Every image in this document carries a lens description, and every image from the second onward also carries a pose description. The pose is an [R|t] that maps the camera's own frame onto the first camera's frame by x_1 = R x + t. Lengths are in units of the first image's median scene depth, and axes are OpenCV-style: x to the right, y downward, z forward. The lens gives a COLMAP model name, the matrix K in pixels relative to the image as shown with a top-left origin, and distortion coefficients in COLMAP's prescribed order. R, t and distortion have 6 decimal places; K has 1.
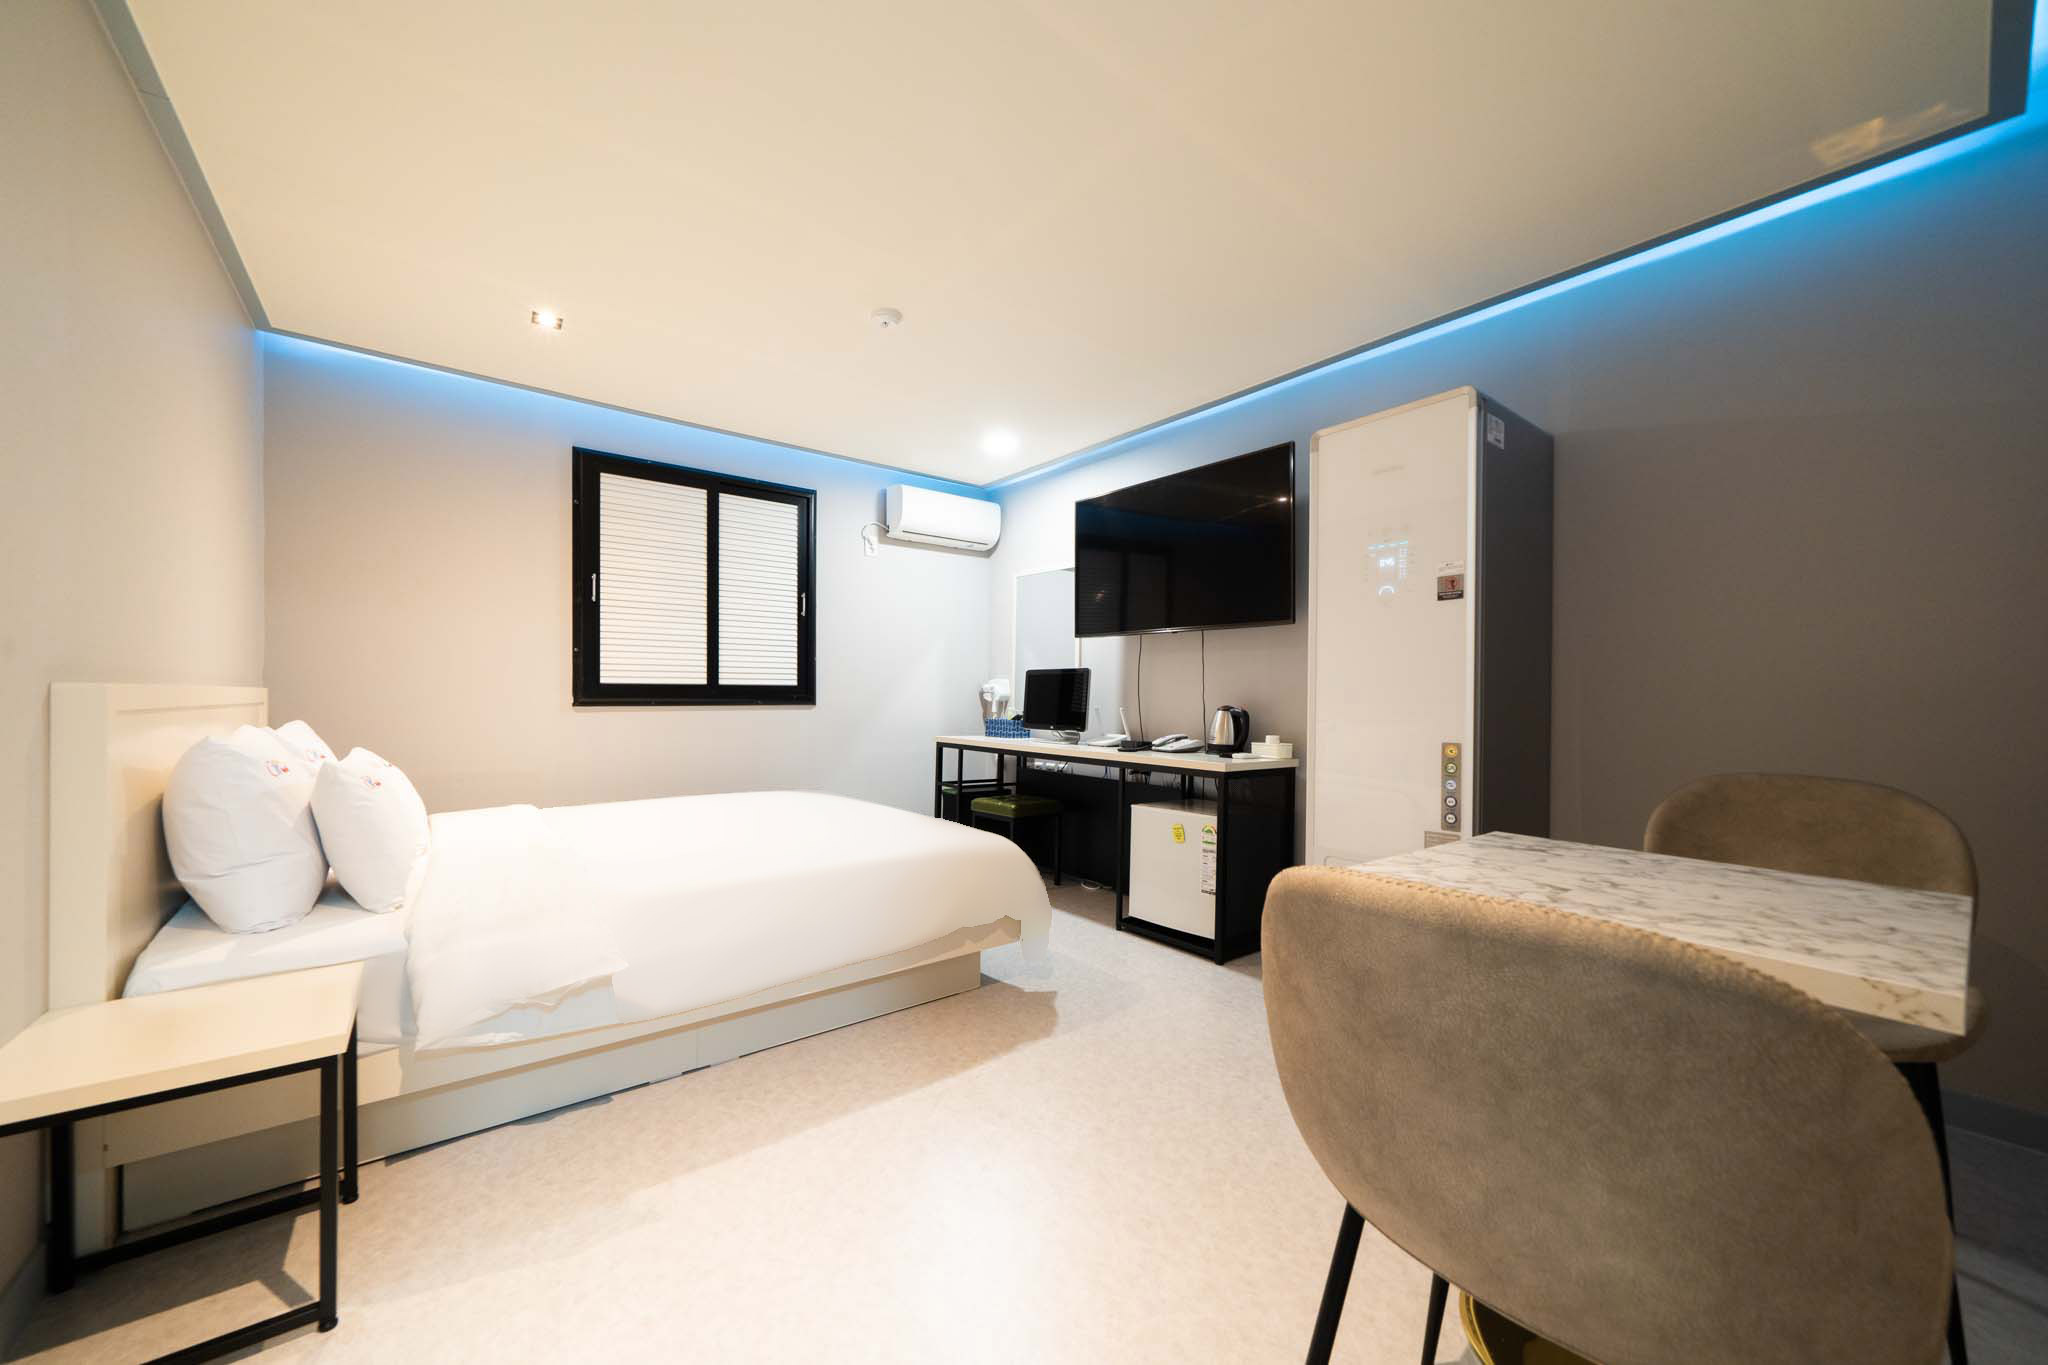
lens RADIAL K [[783.0, 0, 982.1], [0, 783.0, 693.7], [0, 0, 1]] dist [-0.002267, -0.000037]
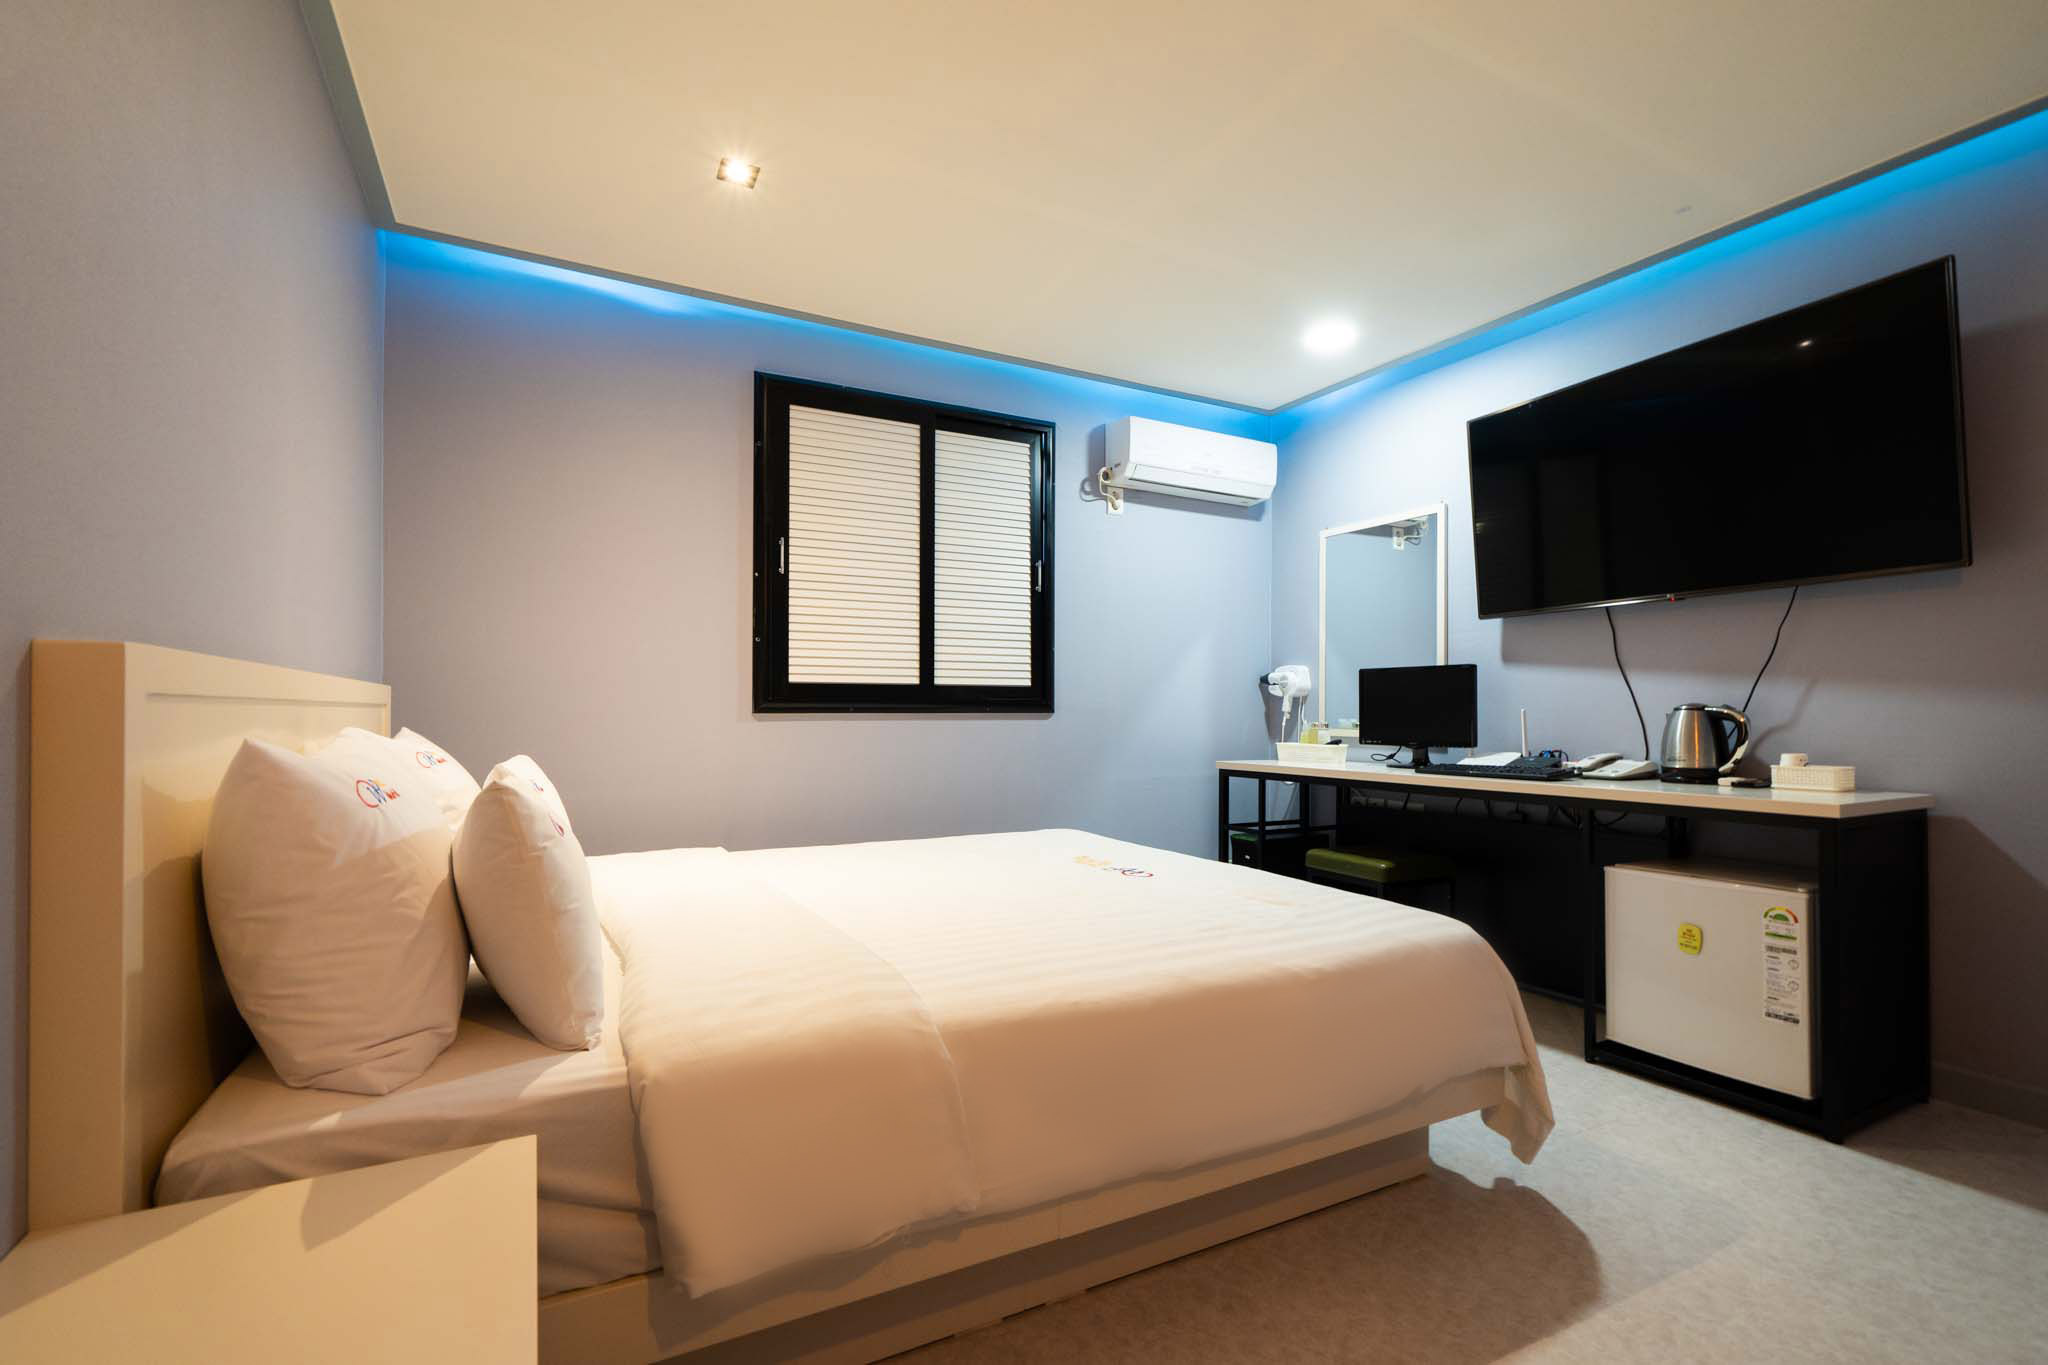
lens RADIAL K [[905.7, 0, 1022.9], [0, 905.7, 705.1], [0, 0, 1]] dist [0.004841, 0.000116]
pose [[0.991255, -0.000162, -0.131957, -0.150162], [-0.000137, 0.999997, -0.002258, 0.010365], [0.131957, 0.002256, 0.991253, 0.164721]]
